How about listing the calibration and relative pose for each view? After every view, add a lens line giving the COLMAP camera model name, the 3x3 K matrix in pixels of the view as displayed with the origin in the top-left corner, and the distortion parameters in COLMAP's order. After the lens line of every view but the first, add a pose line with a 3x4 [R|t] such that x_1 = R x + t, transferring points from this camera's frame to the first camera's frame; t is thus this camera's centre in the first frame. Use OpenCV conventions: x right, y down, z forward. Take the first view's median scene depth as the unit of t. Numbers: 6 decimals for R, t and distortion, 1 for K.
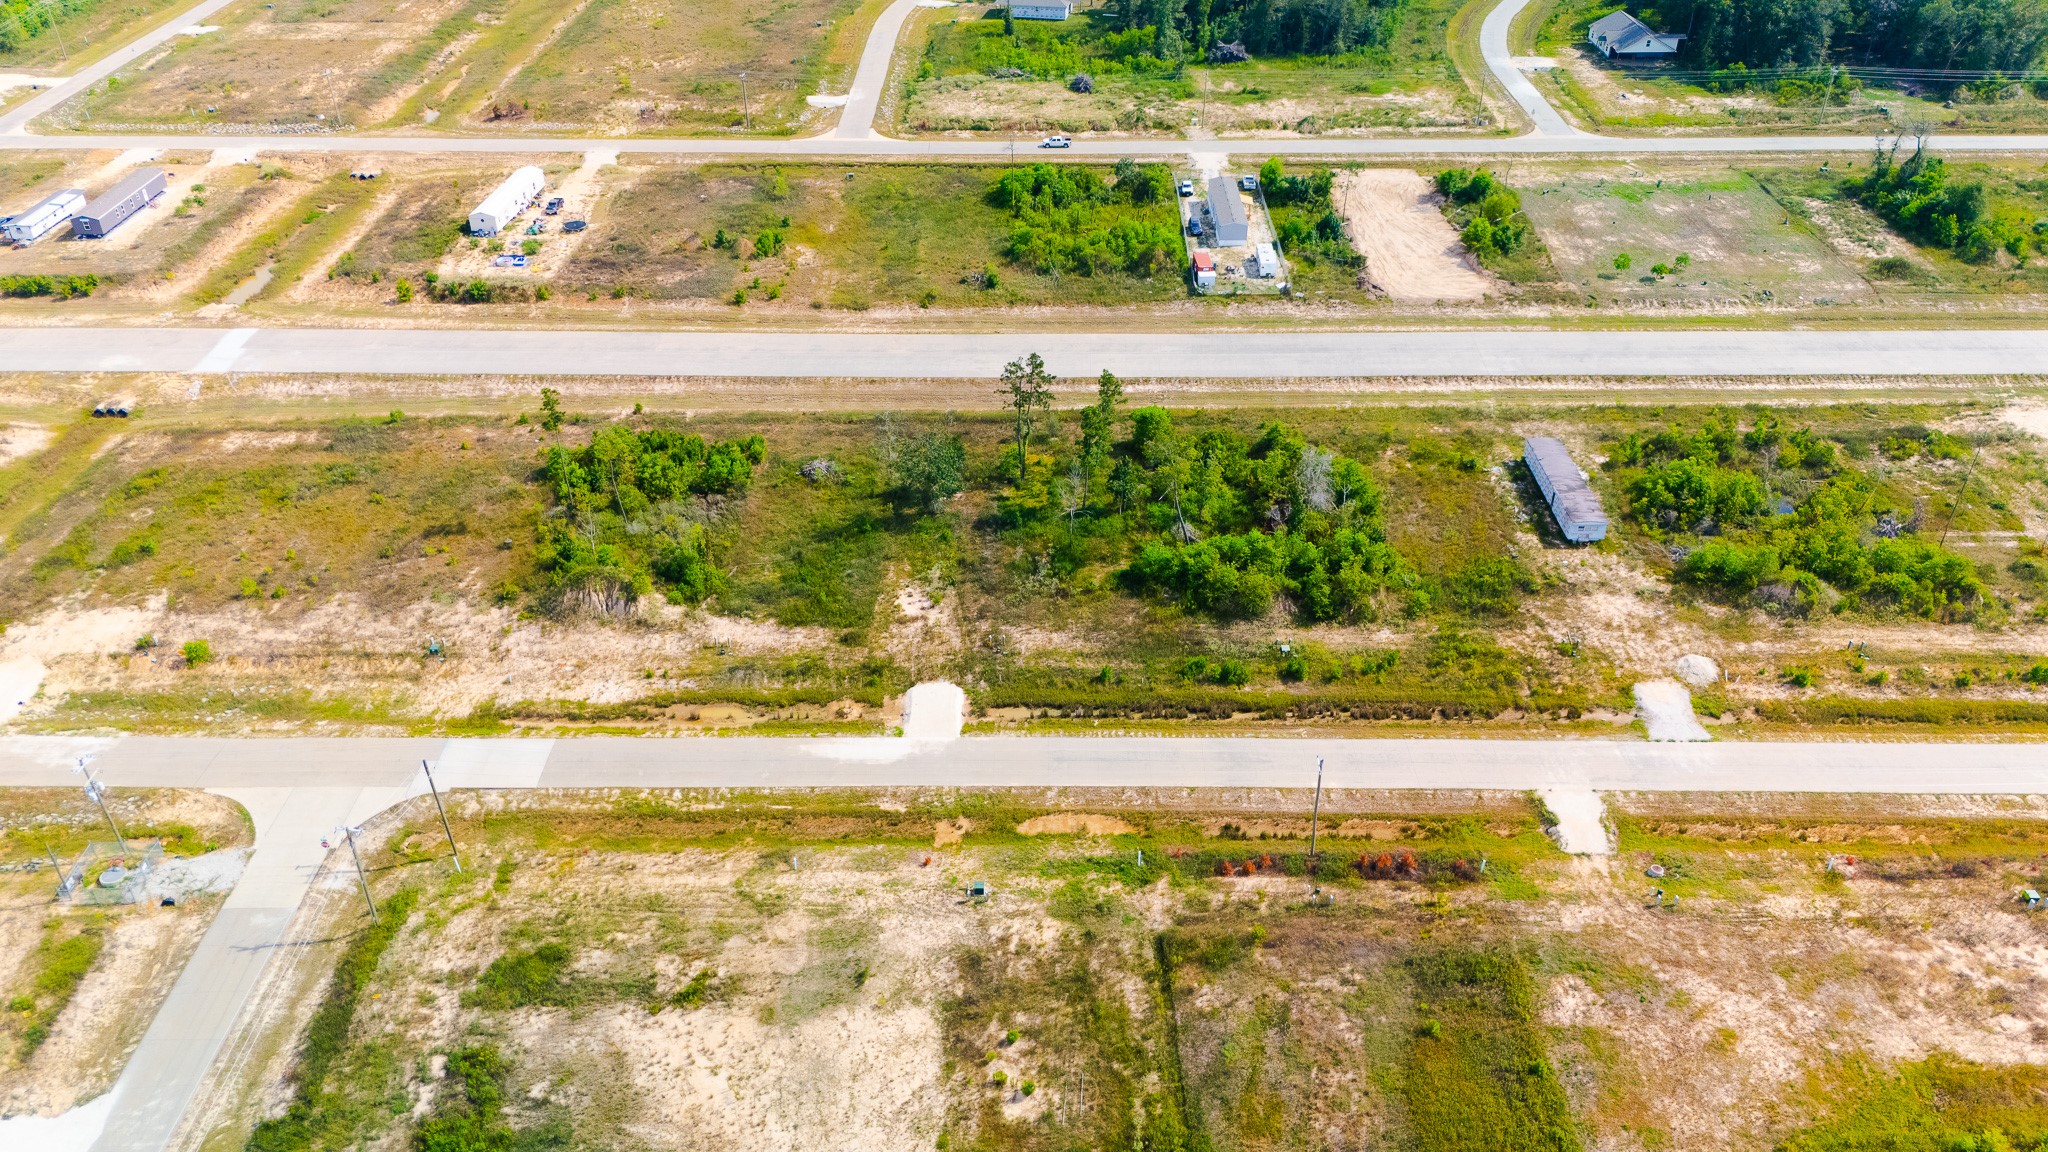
lens RADIAL K [[1521.0, 0, 1027.3], [0, 1521.0, 576.0], [0, 0, 1]] dist [0.030206, -0.007462]
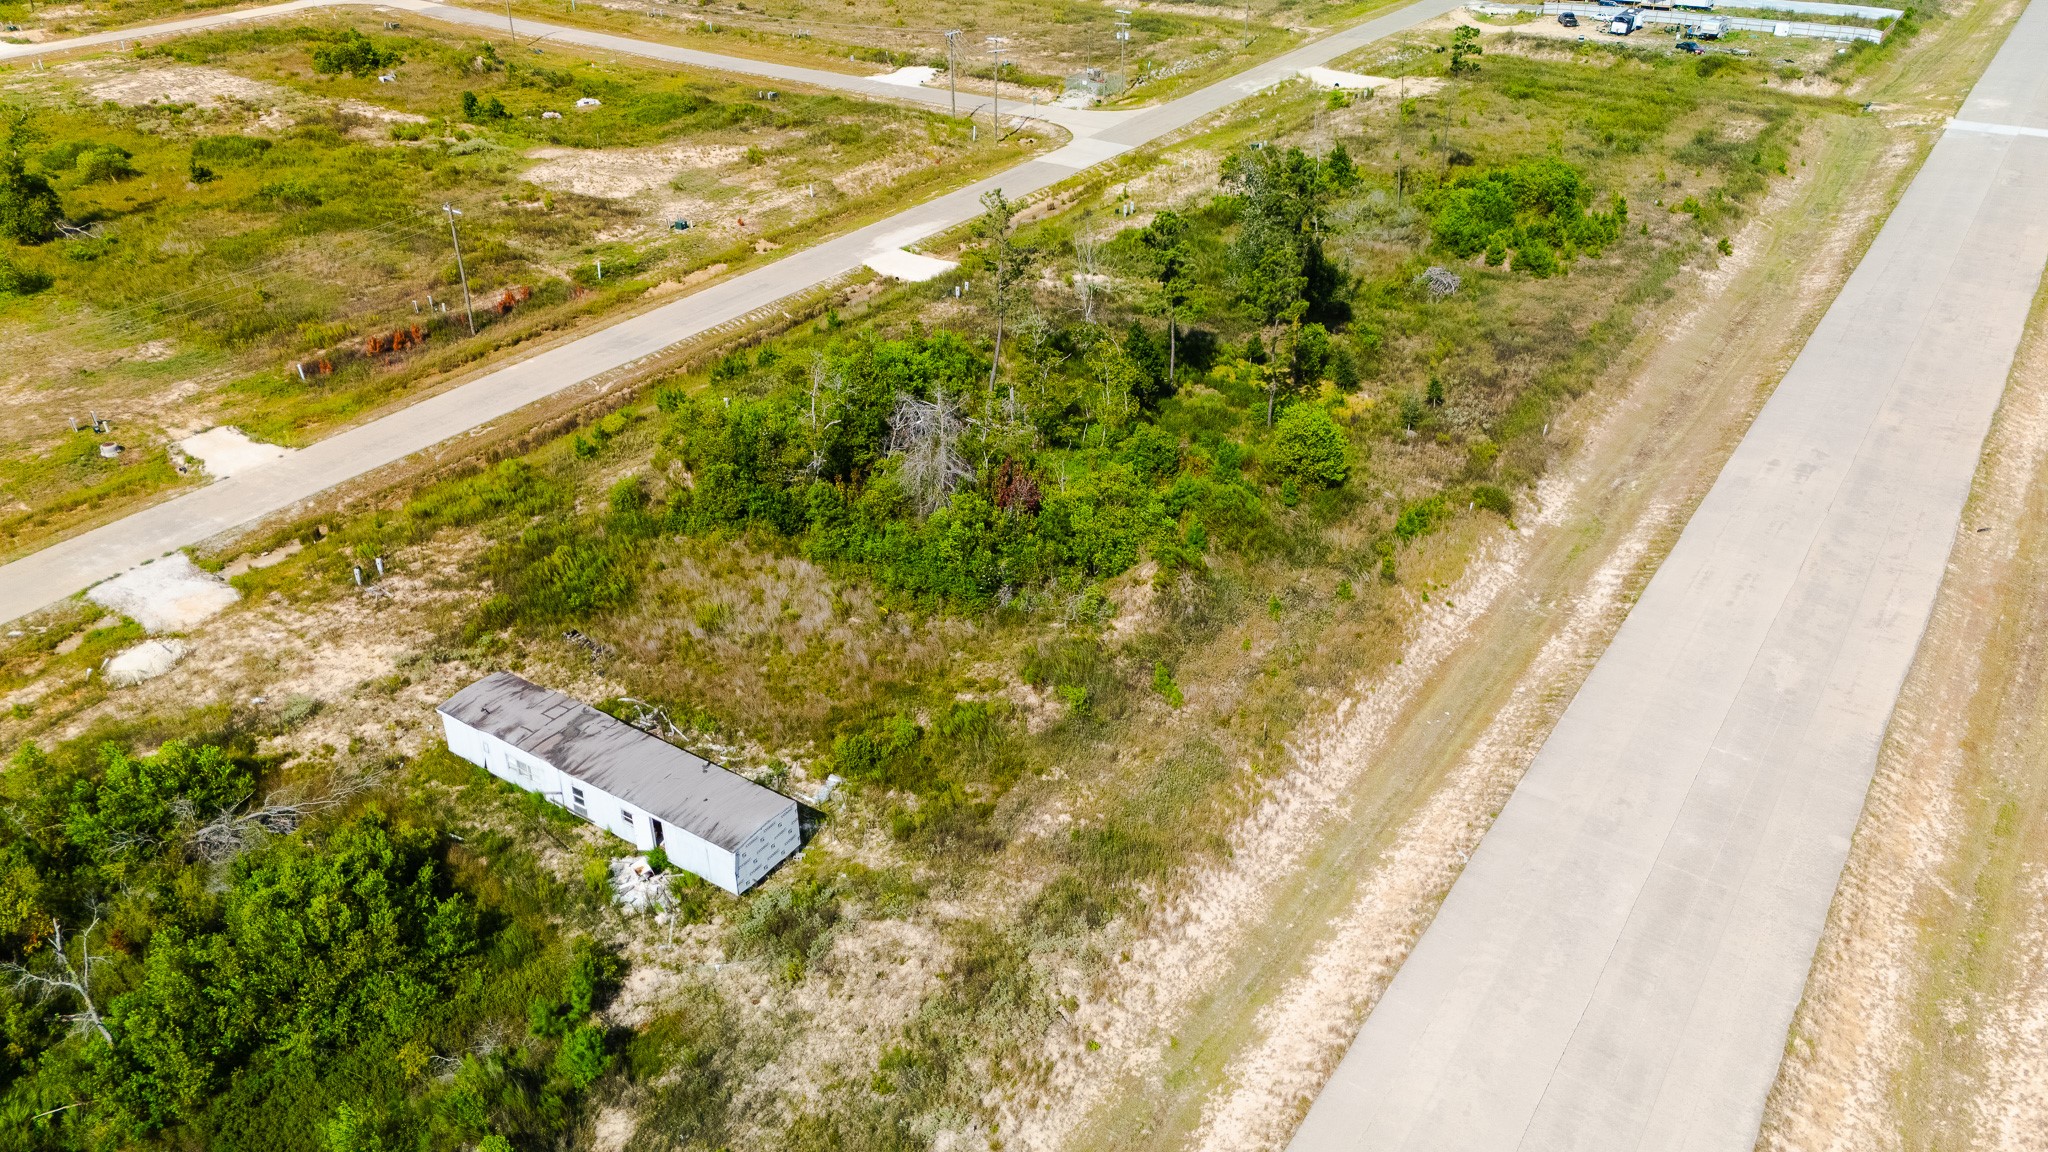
lens RADIAL K [[1521.0, 0, 1027.3], [0, 1521.0, 576.0], [0, 0, 1]] dist [0.030206, -0.007462]
pose [[-0.553825, 0.425178, -0.715892, 0.641183], [-0.459404, 0.561038, 0.688611, -0.472779], [0.694425, 0.710253, -0.115389, 1.257585]]
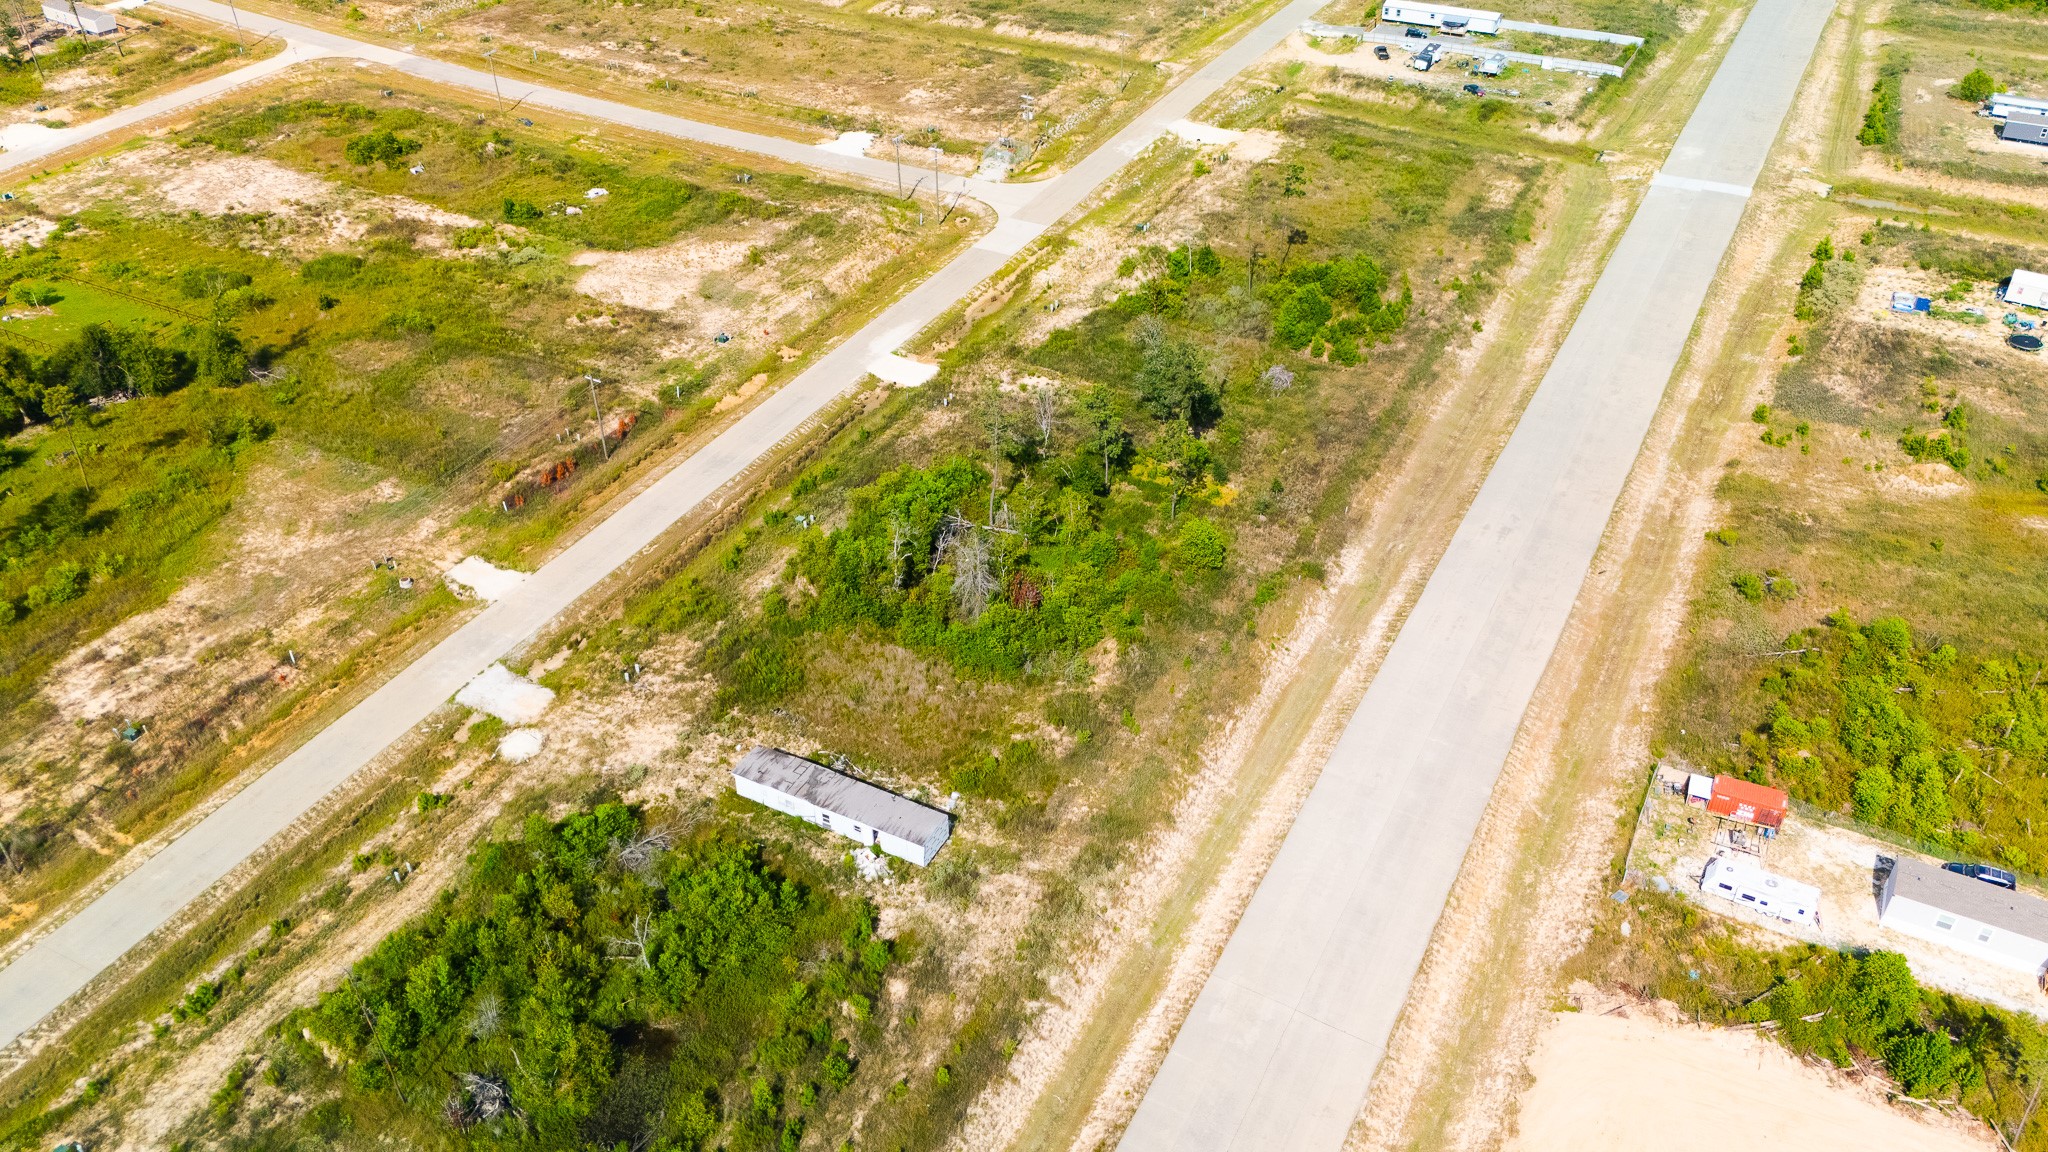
lens RADIAL K [[1625.0, 0, 1028.3], [0, 1625.0, 496.3], [0, 0, 1]] dist [0.044695, -0.009604]
pose [[-0.465105, 0.495898, -0.733323, 0.934260], [-0.484756, 0.550471, 0.679701, -0.821786], [0.740736, 0.671615, -0.015637, 1.137911]]
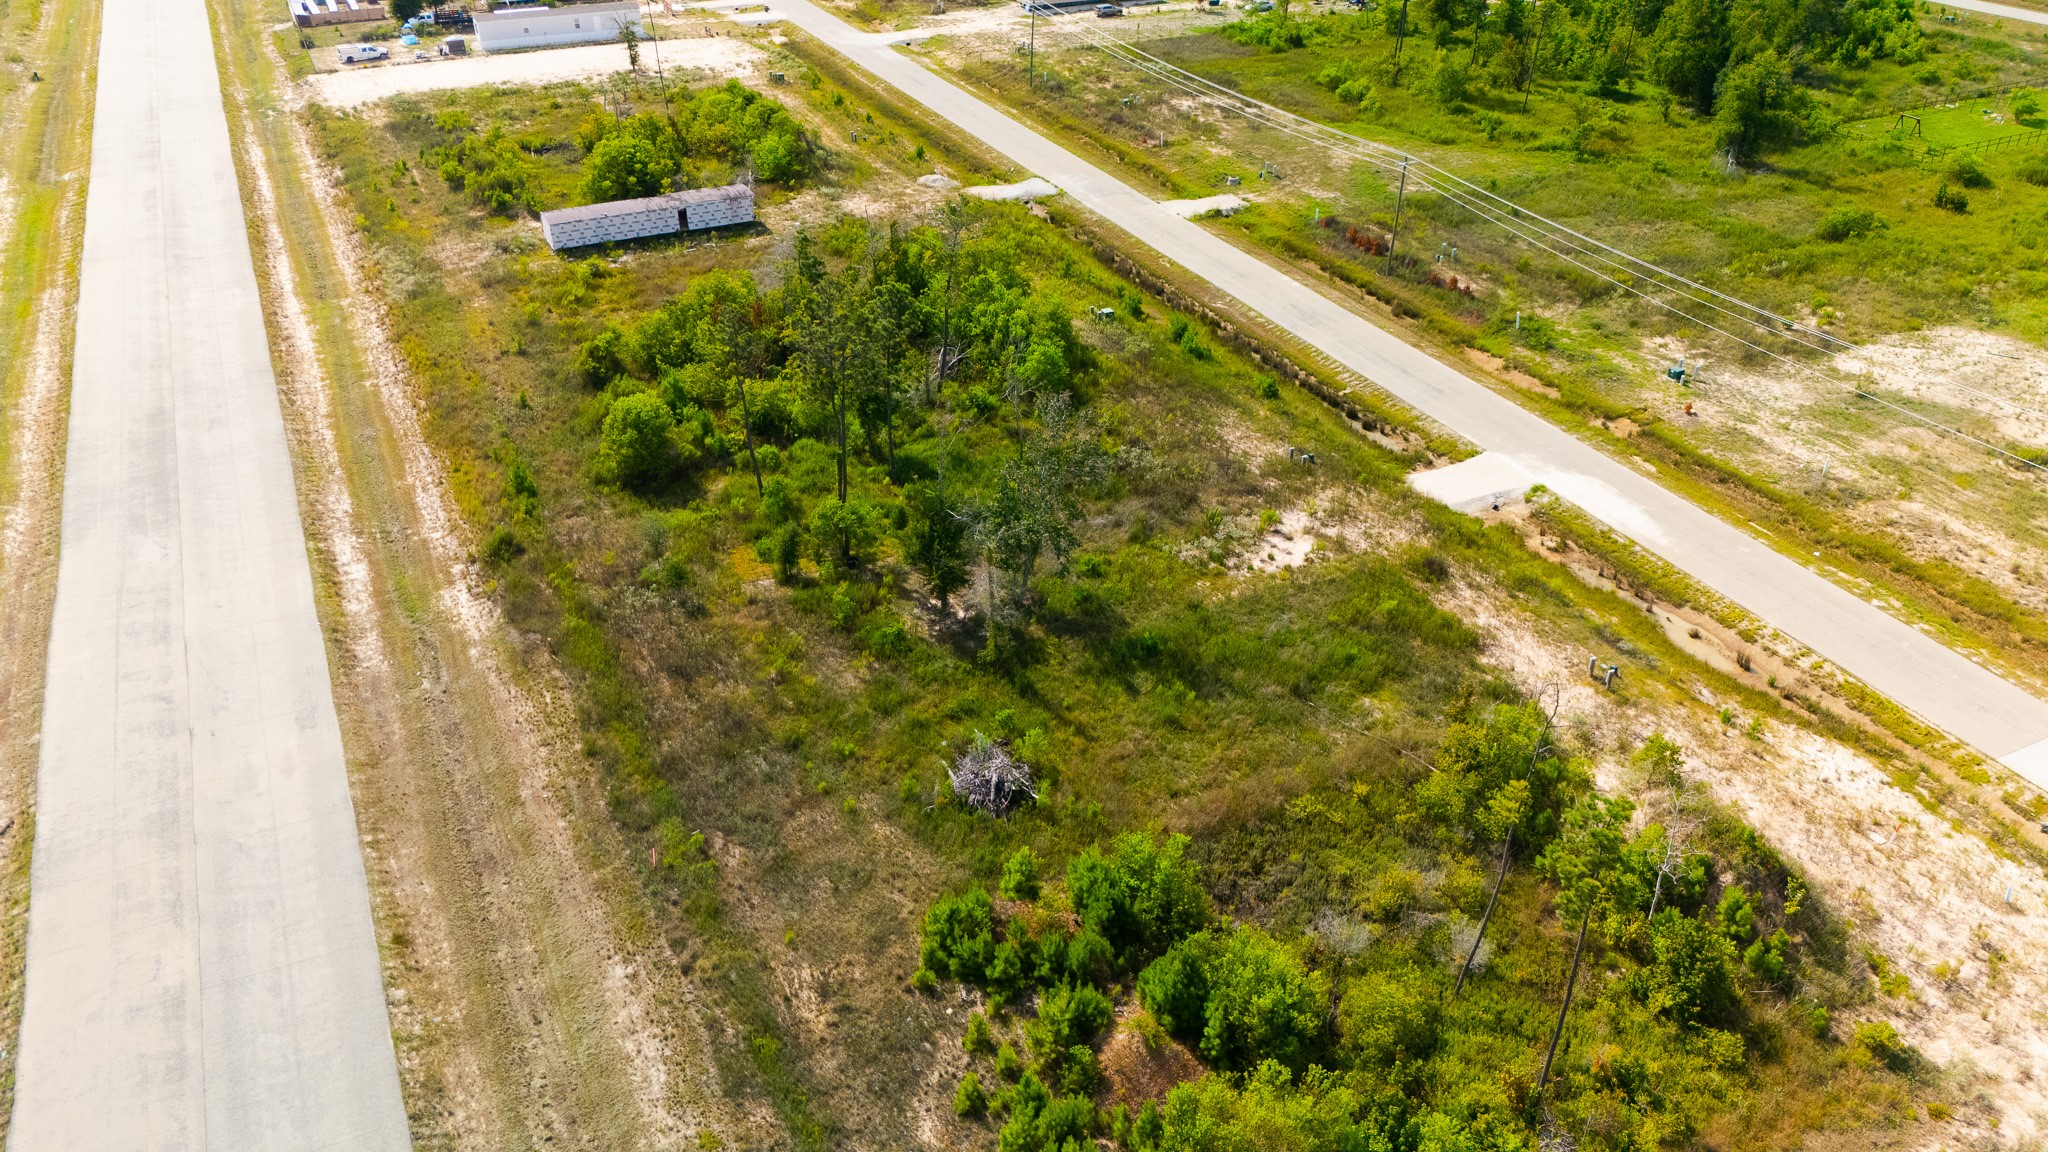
lens RADIAL K [[1521.0, 0, 1027.3], [0, 1521.0, 576.0], [0, 0, 1]] dist [0.030206, -0.007462]
pose [[-0.449992, -0.467234, 0.761052, -0.510736], [0.503921, 0.570719, 0.648339, -0.431453], [-0.737273, 0.675257, -0.021369, 1.158888]]
